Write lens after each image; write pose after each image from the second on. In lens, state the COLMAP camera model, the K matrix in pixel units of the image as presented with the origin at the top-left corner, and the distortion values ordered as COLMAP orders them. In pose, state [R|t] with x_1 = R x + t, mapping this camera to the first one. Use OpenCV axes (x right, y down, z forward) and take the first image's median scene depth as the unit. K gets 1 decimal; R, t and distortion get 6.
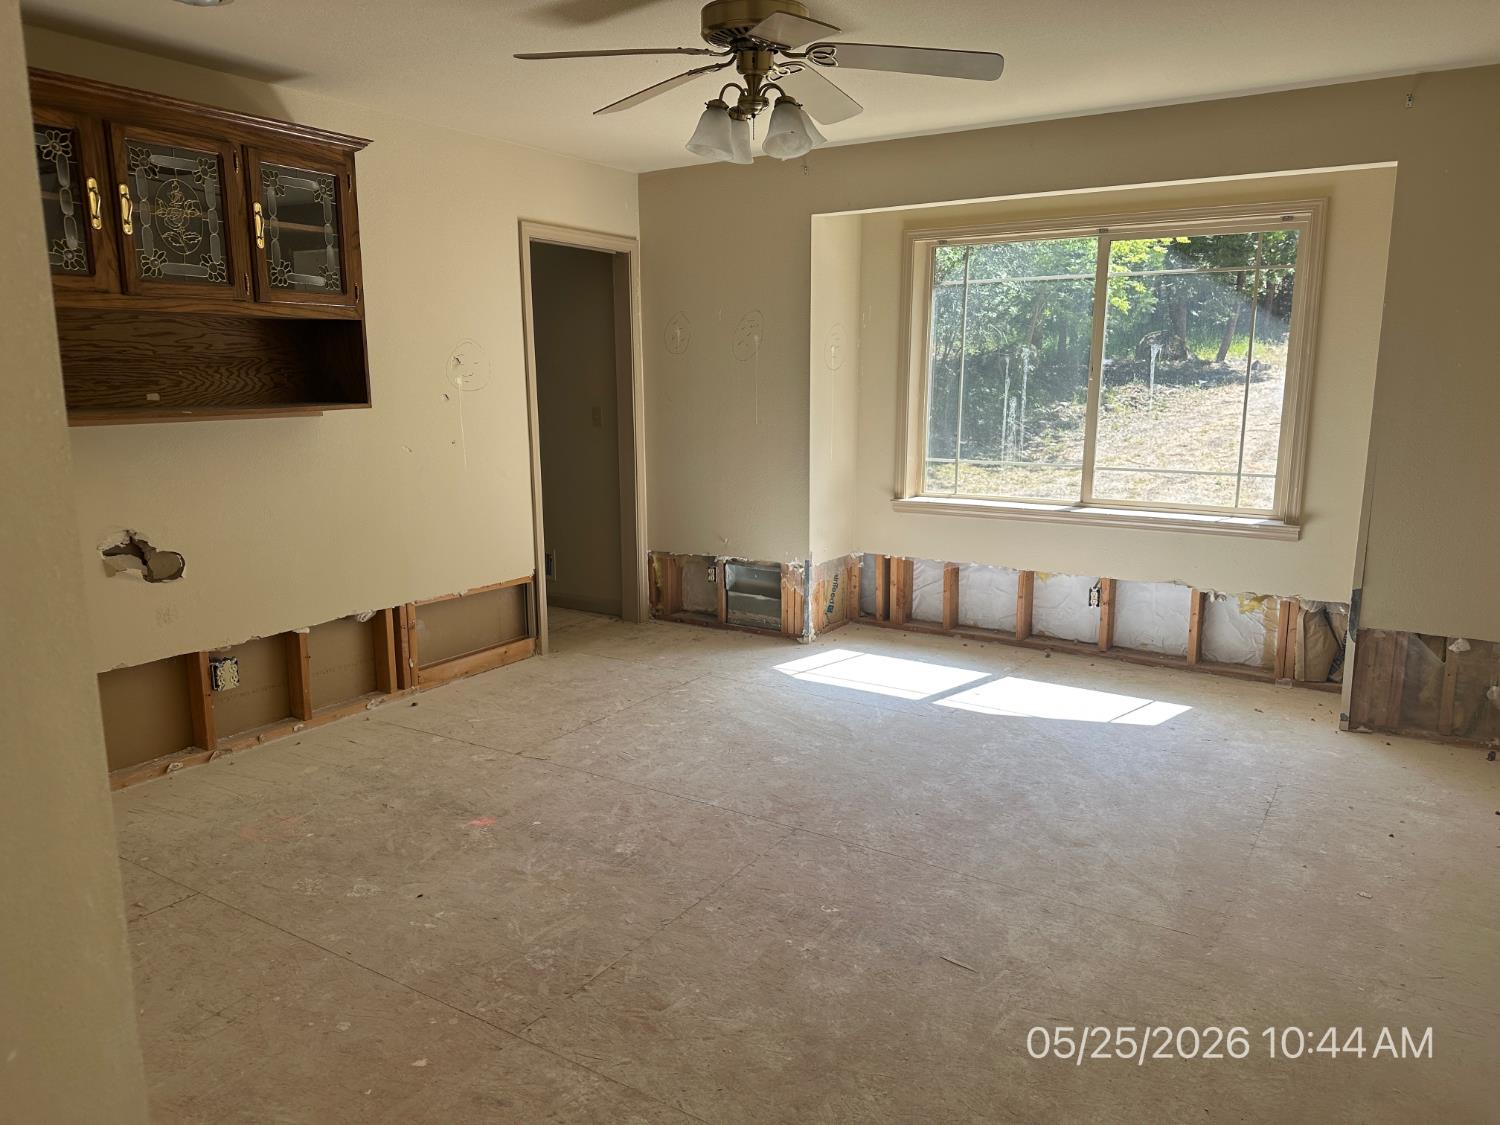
lens RADIAL K [[1060.9, 0, 742.7], [0, 1060.9, 570.6], [0, 0, 1]] dist [0.003107, -0.015404]
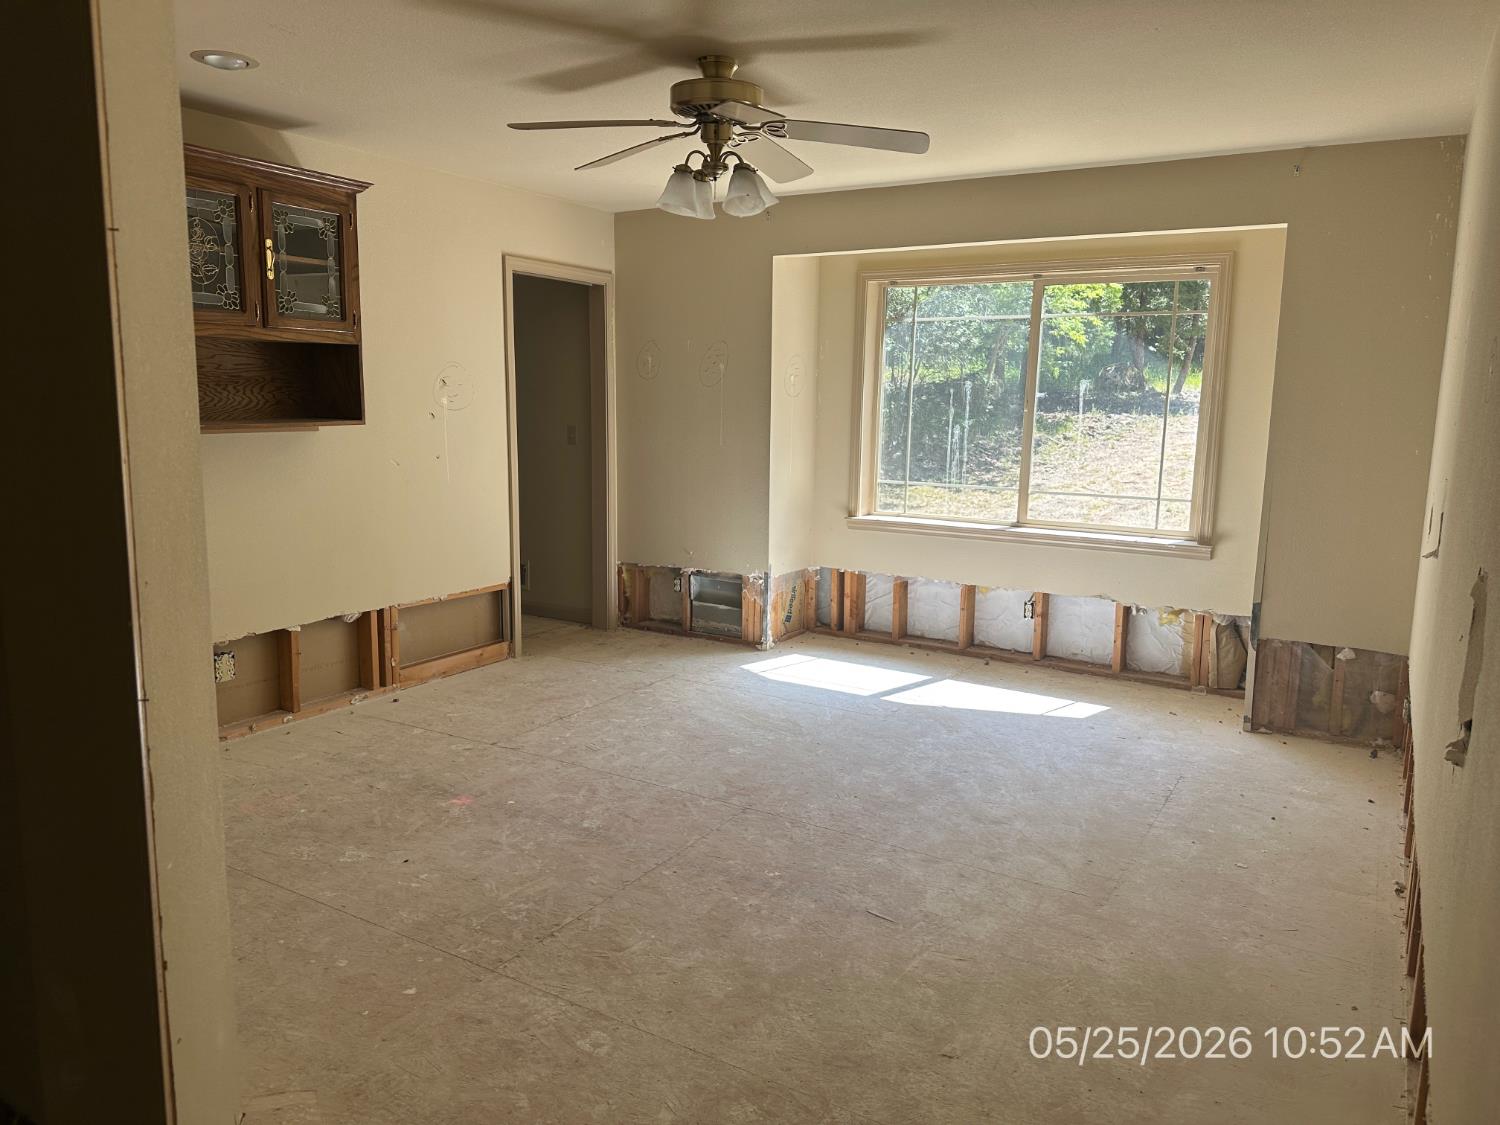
lens RADIAL K [[1060.9, 0, 758.0], [0, 1060.9, 558.2], [0, 0, 1]] dist [0.003107, -0.015404]
pose [[0.999065, 0.013851, 0.040946, 0.011962], [-0.012558, 0.999420, -0.031667, 0.014315], [-0.041360, 0.031123, 0.998659, -0.106560]]
